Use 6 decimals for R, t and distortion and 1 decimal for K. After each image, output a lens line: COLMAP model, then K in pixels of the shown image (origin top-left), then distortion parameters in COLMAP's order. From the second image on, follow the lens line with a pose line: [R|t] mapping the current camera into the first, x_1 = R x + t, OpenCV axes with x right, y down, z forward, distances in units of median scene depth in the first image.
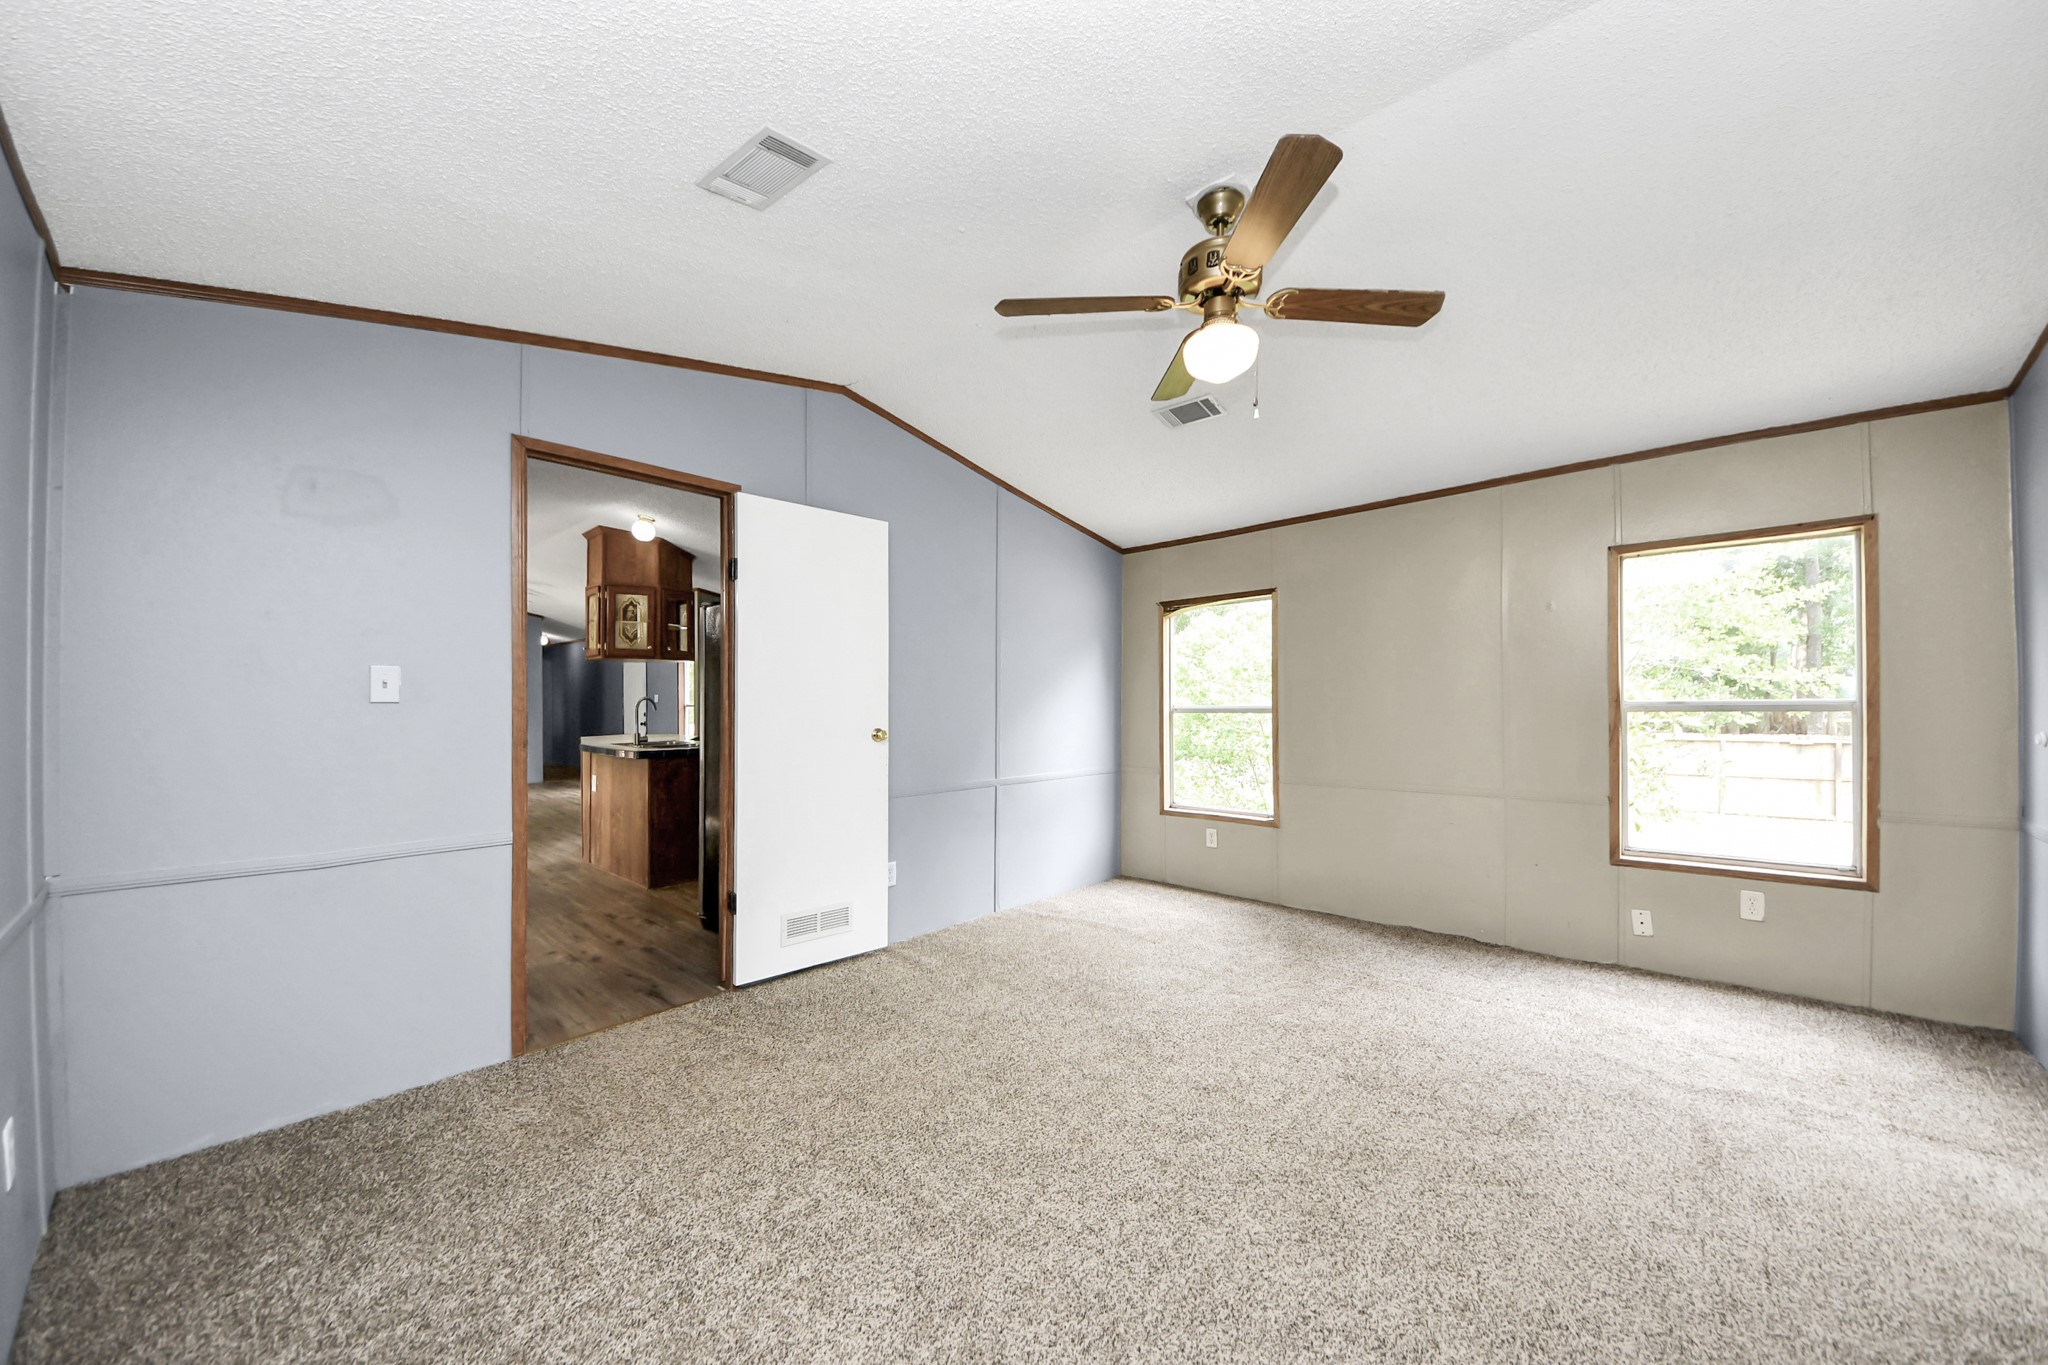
lens RADIAL K [[786.9, 0, 1017.7], [0, 786.9, 688.9], [0, 0, 1]] dist [0.014909, -0.014724]
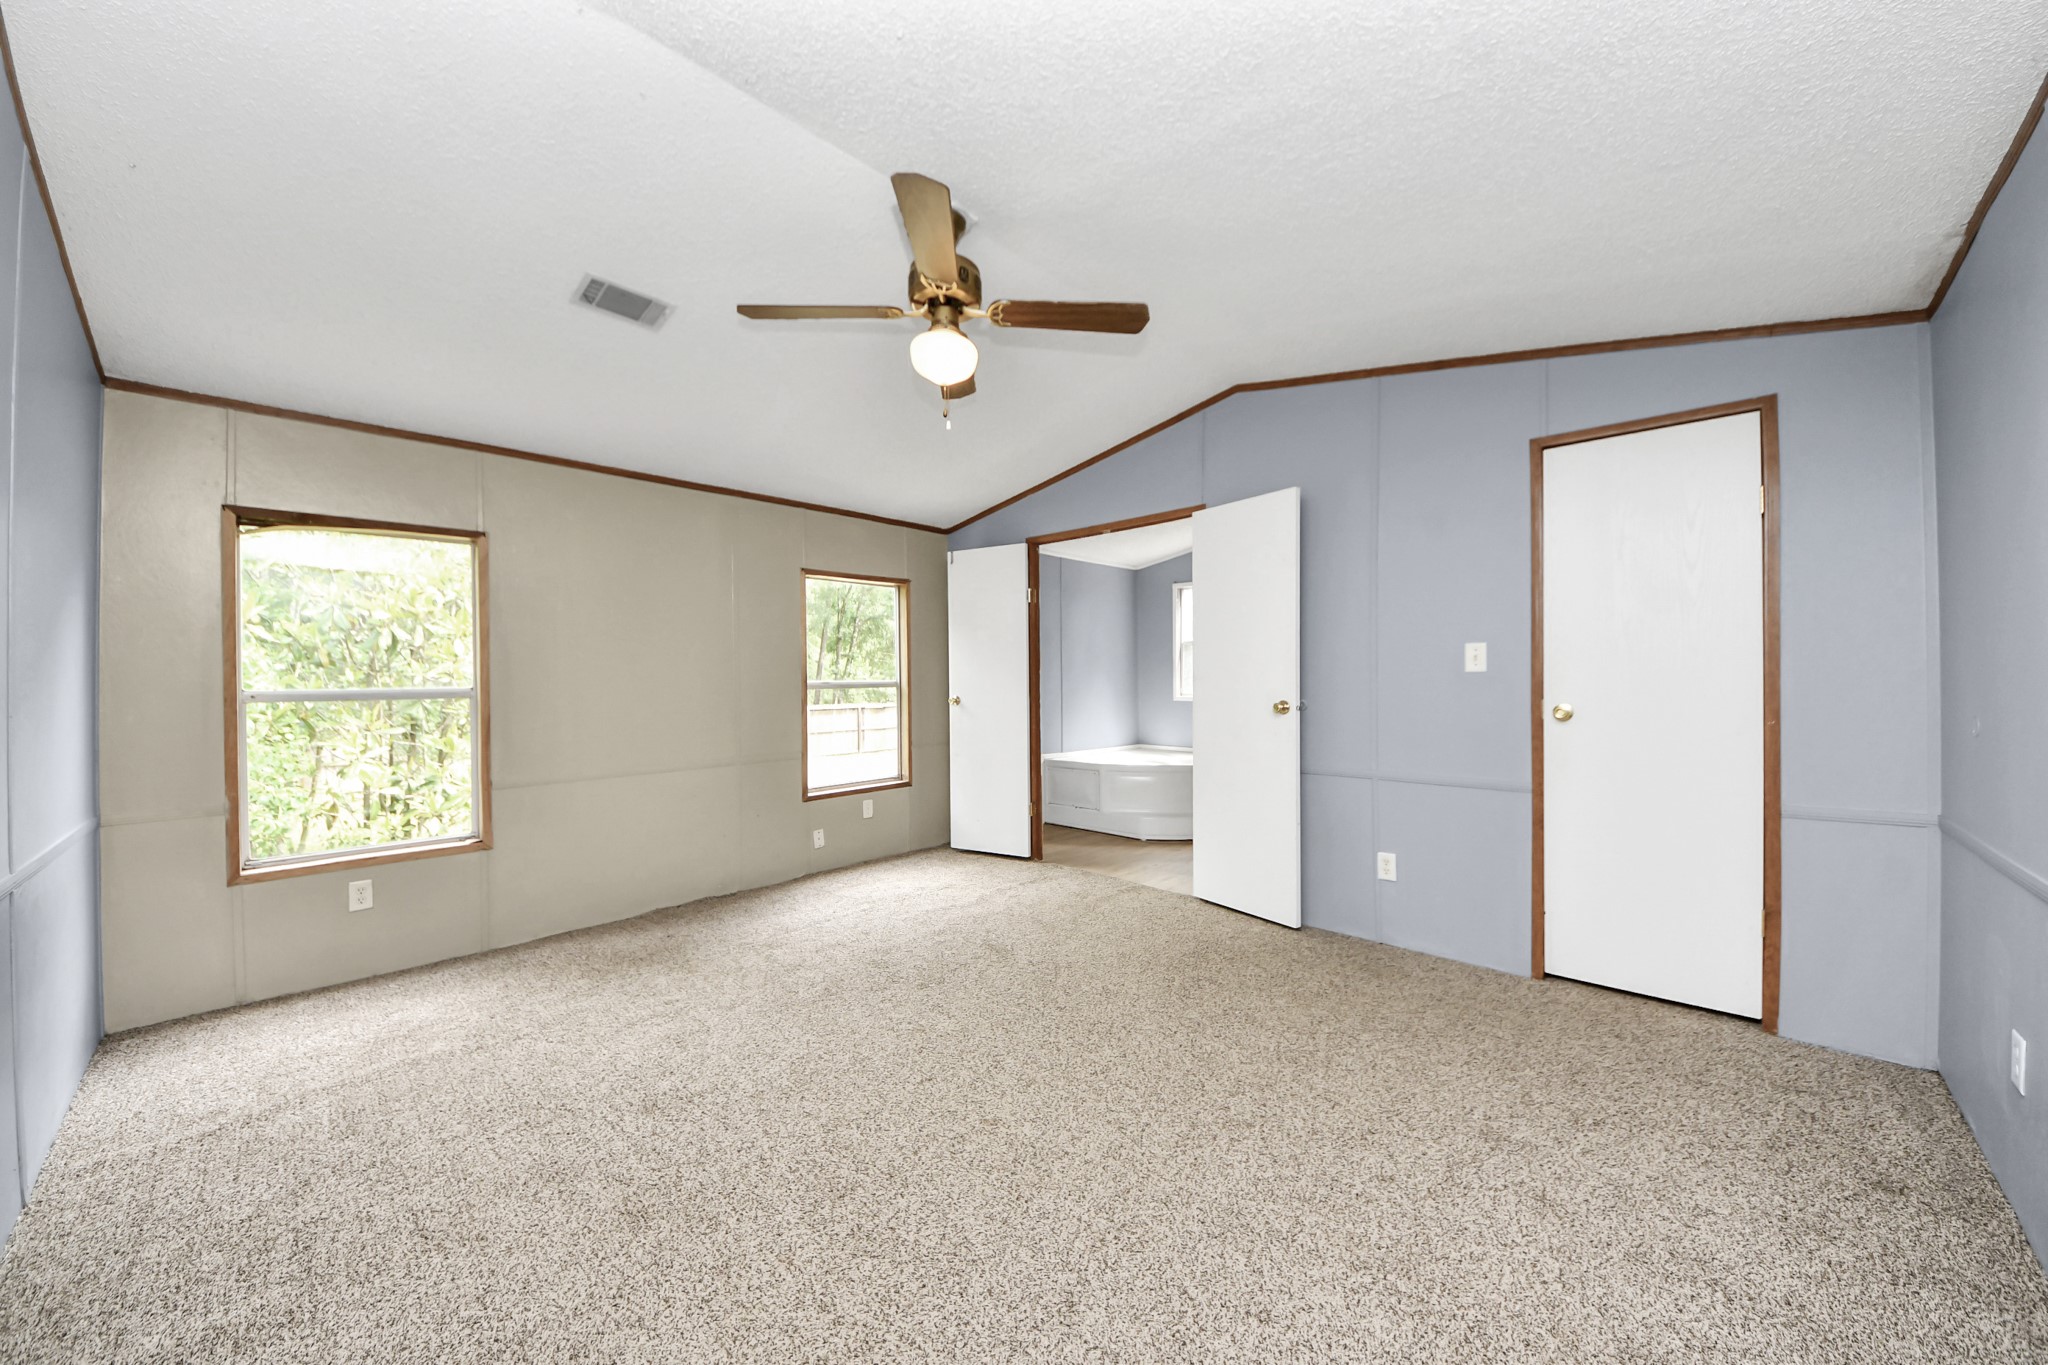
lens RADIAL K [[786.9, 0, 1017.7], [0, 786.9, 688.9], [0, 0, 1]] dist [0.014909, -0.014724]
pose [[-0.081344, -0.000221, 0.996686, -0.578074], [-0.008479, 0.999964, -0.000470, 0.020446], [-0.996650, -0.008489, -0.081342, 0.679242]]
